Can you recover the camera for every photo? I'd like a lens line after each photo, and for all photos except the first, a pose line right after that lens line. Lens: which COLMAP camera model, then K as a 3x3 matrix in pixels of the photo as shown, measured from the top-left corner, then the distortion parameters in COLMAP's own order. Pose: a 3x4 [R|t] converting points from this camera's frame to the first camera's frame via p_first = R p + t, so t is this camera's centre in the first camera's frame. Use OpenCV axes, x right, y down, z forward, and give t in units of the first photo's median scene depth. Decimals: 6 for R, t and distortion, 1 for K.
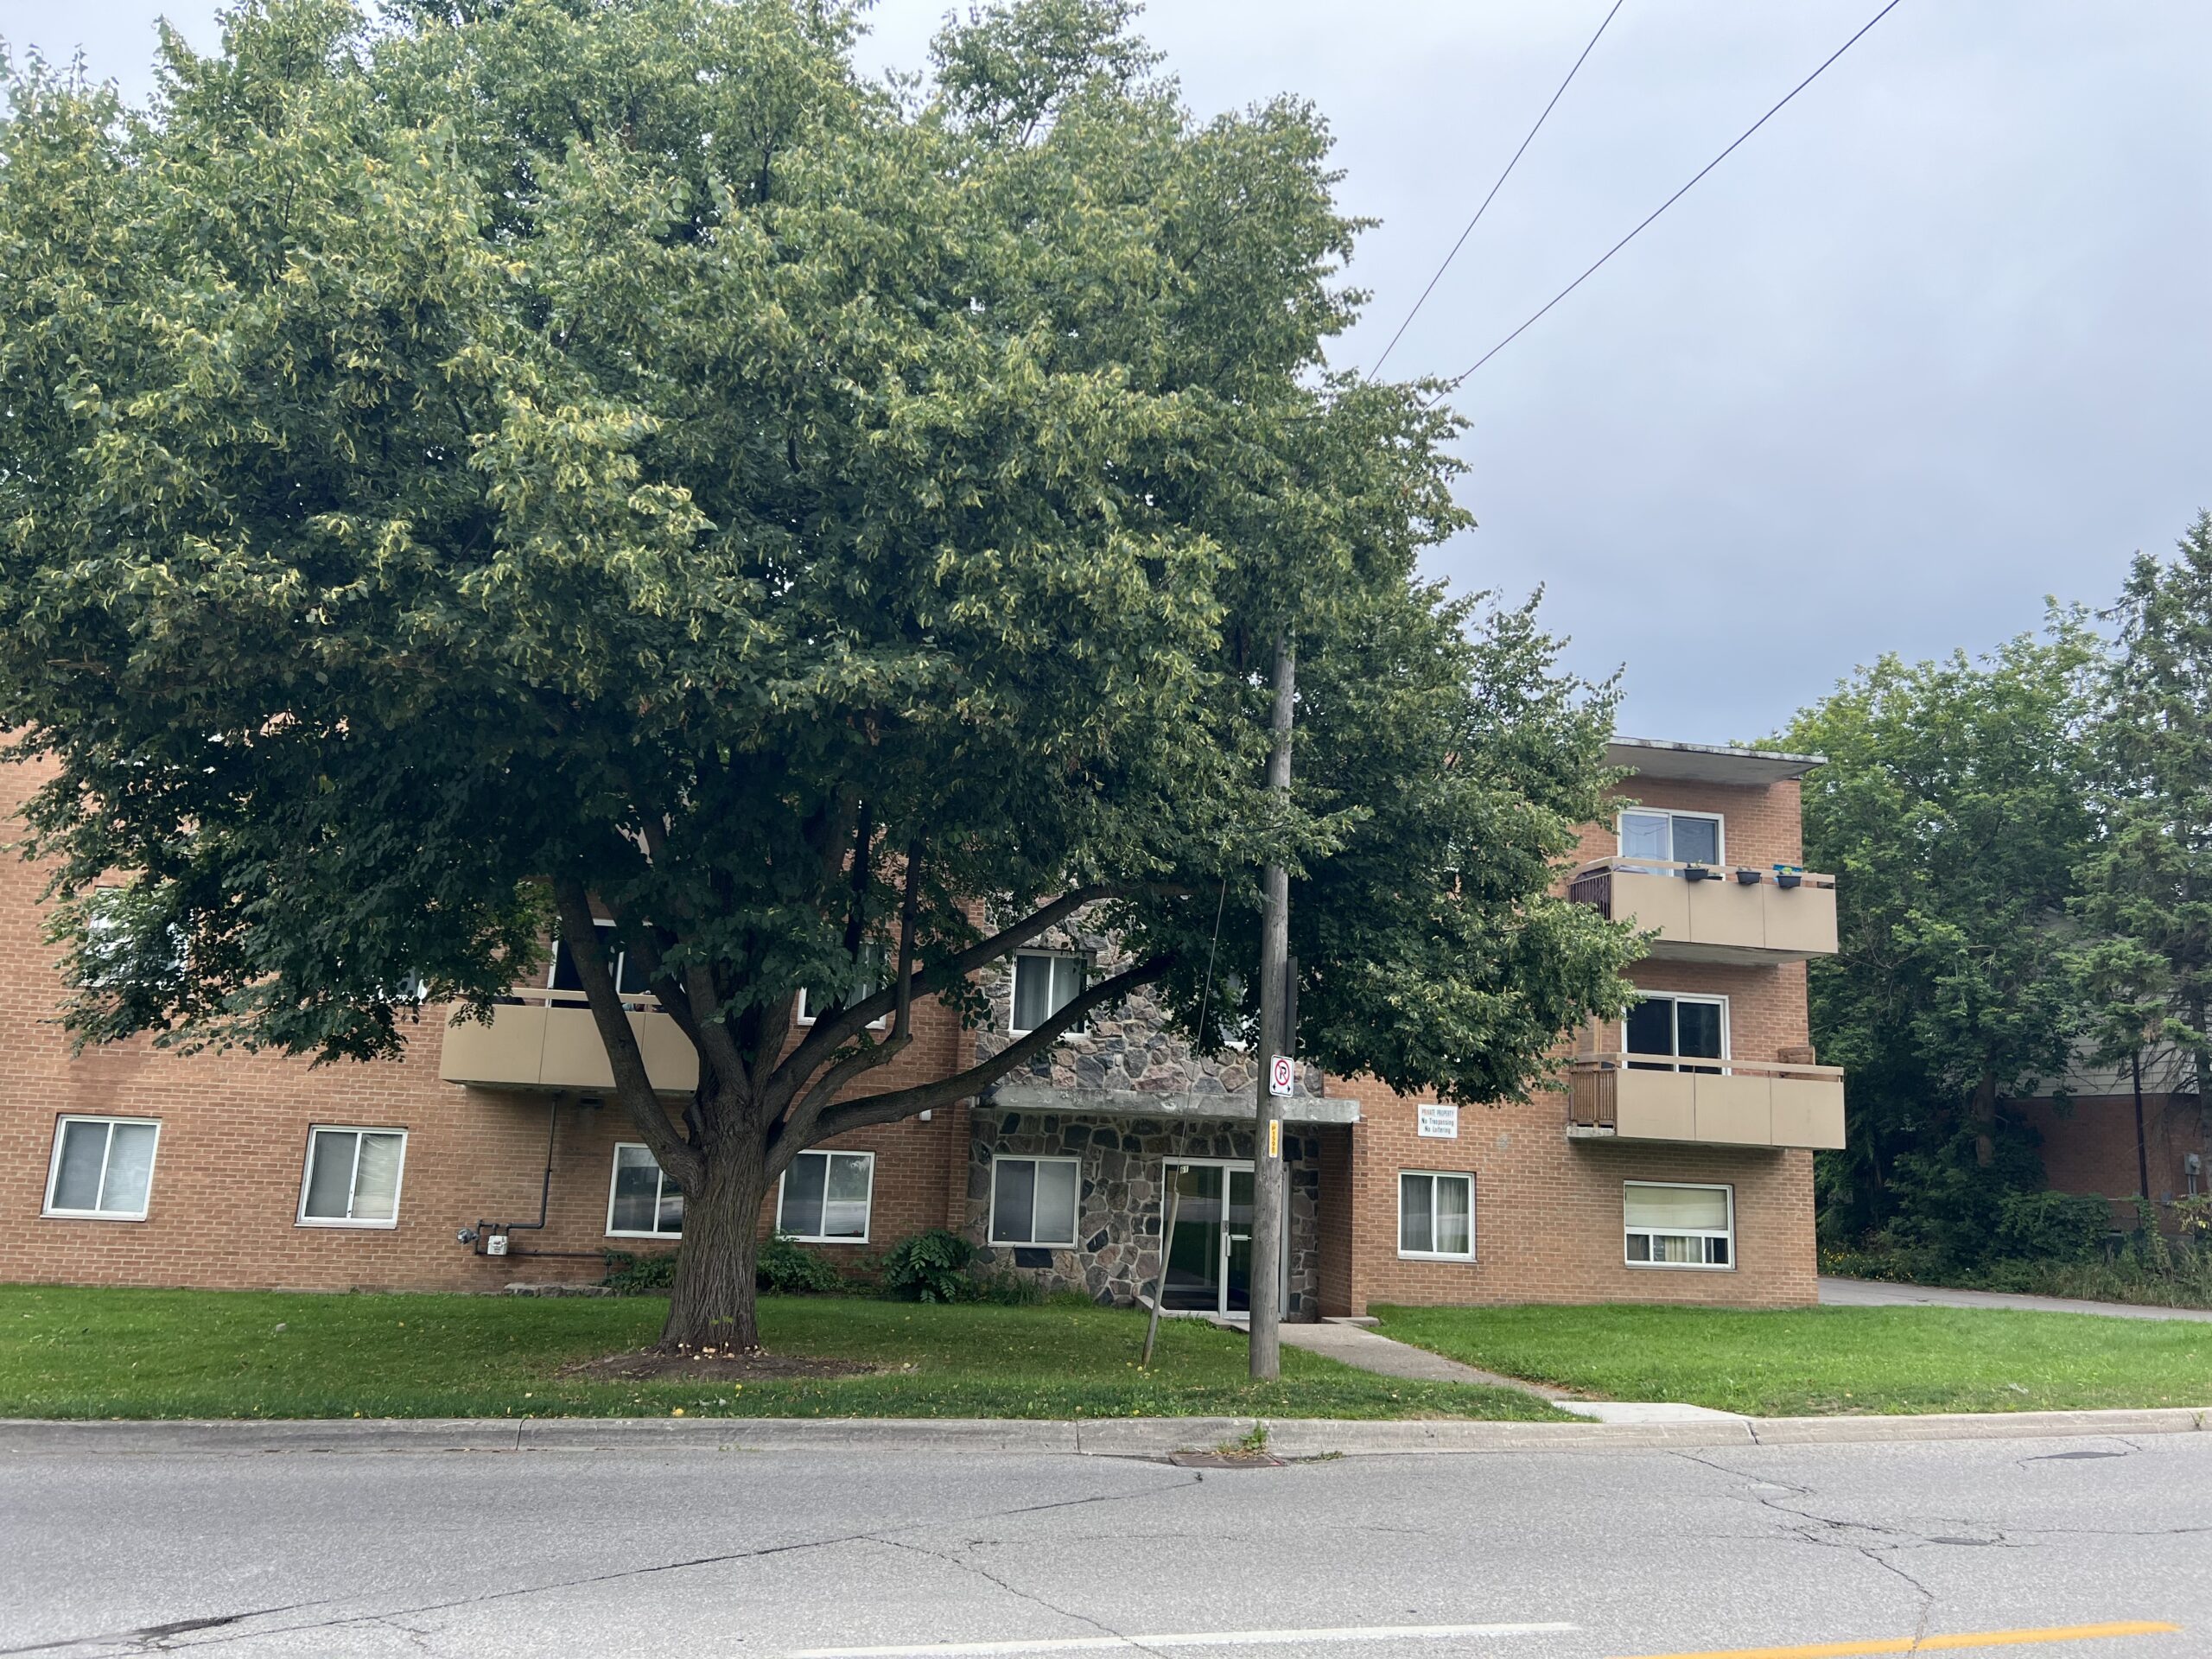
lens RADIAL K [[1702.8, 0, 1107.0], [0, 1702.8, 788.6], [0, 0, 1]] dist [0.055105, -0.060297]
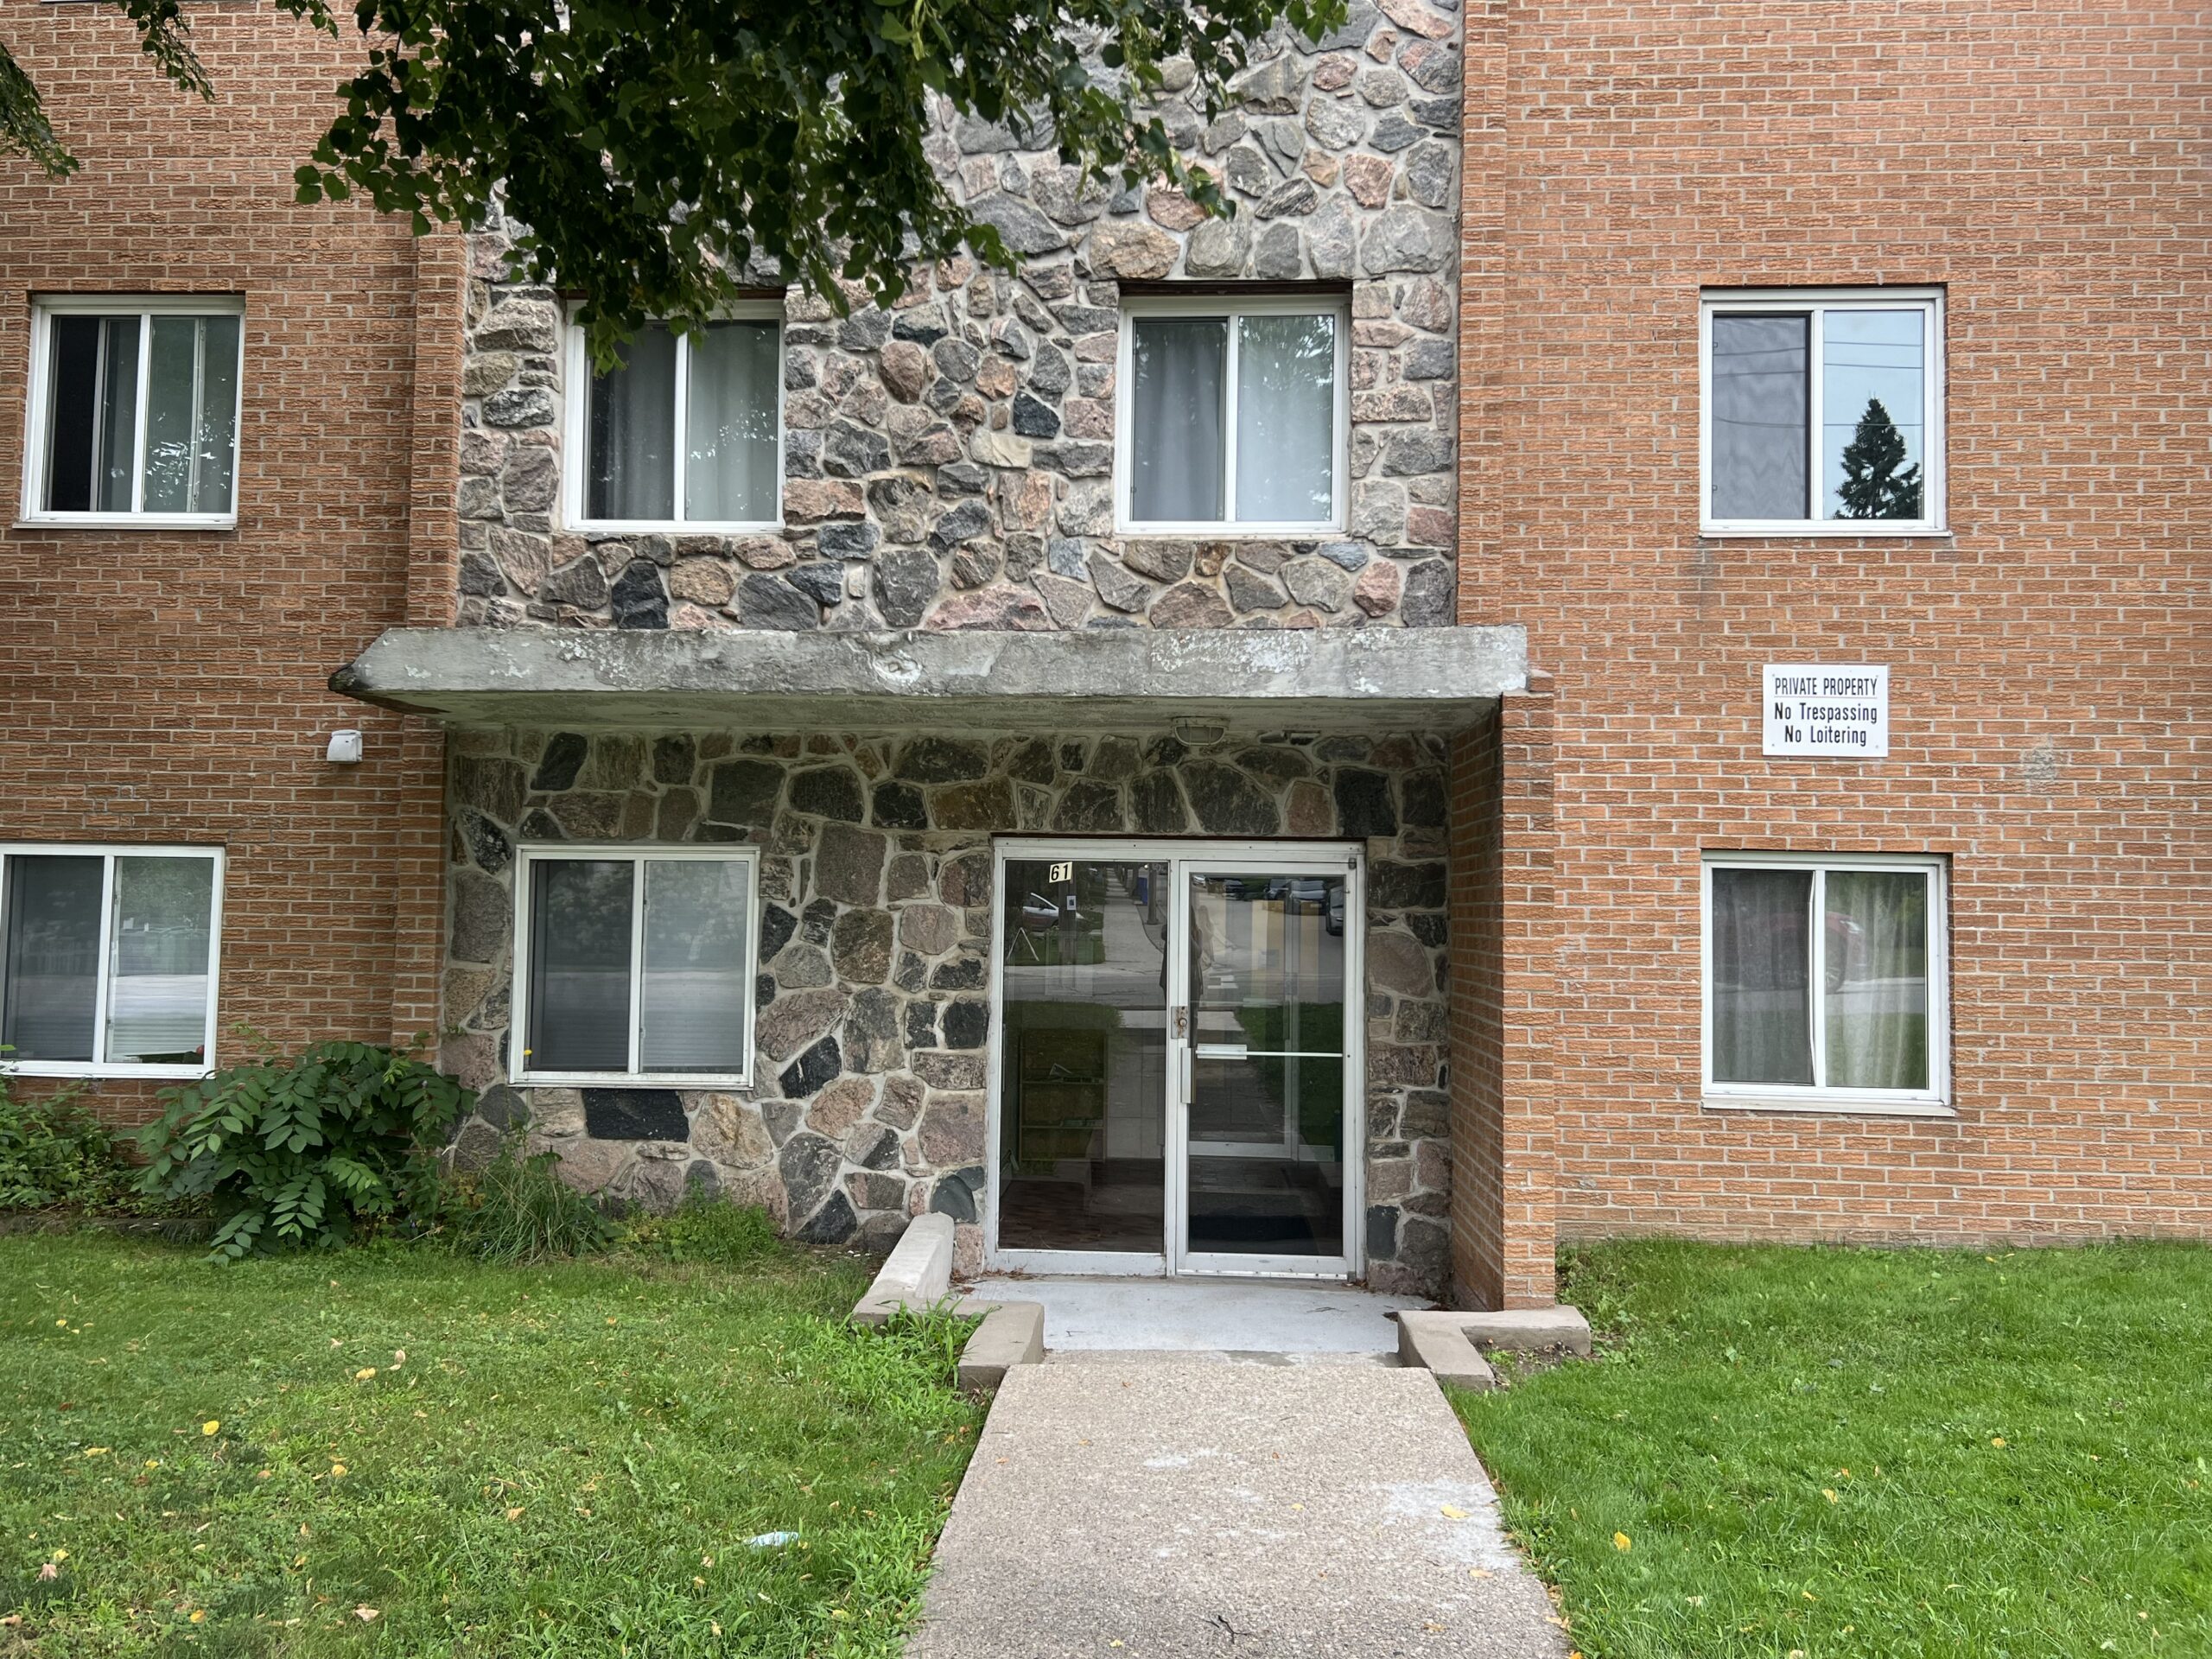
lens RADIAL K [[1854.0, 0, 1092.9], [0, 1854.0, 821.4], [0, 0, 1]] dist [0.112616, -0.145681]
pose [[0.964297, -0.041790, -0.261504, 0.180270], [0.079498, 0.987607, 0.135326, 0.185095], [0.252608, -0.151283, 0.955669, 0.726785]]
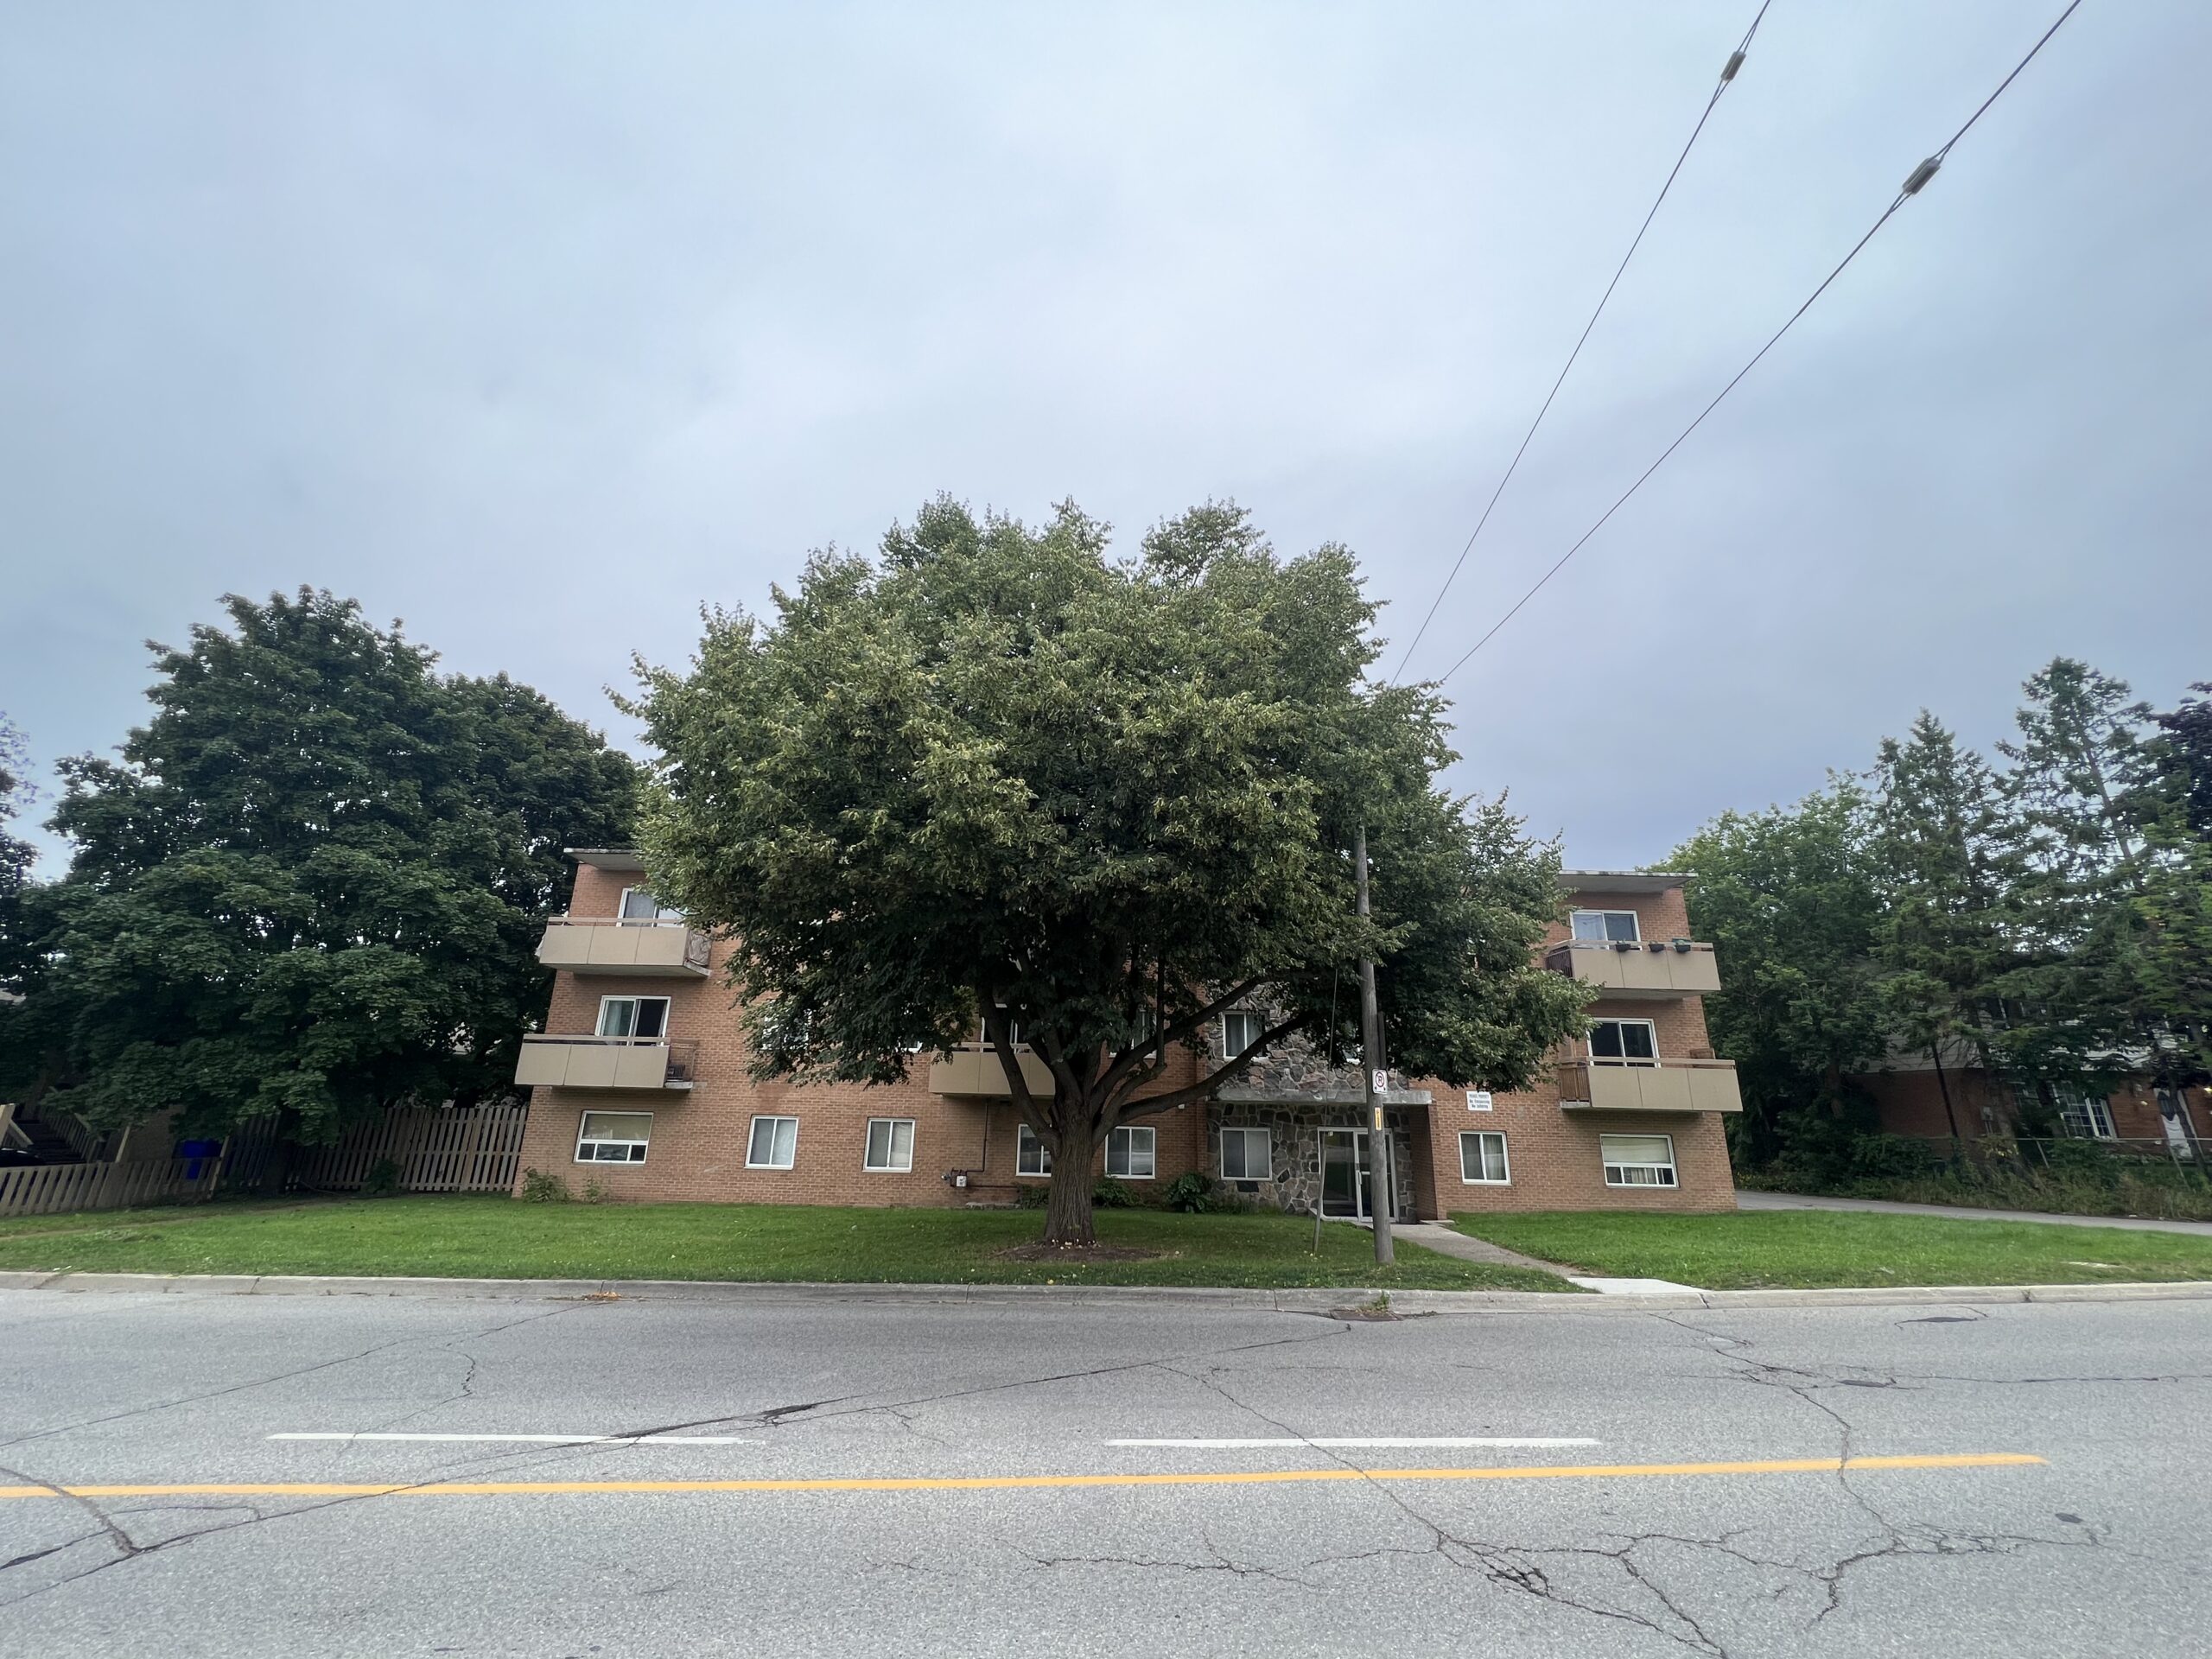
lens RADIAL K [[894.7, 0, 1101.2], [0, 894.7, 821.9], [0, 0, 1]] dist [0.000761, -0.000236]
pose [[0.979593, -0.082987, -0.183057, 0.011015], [0.062393, 0.991342, -0.115531, -0.004287], [0.191060, 0.101752, 0.976290, 0.025286]]
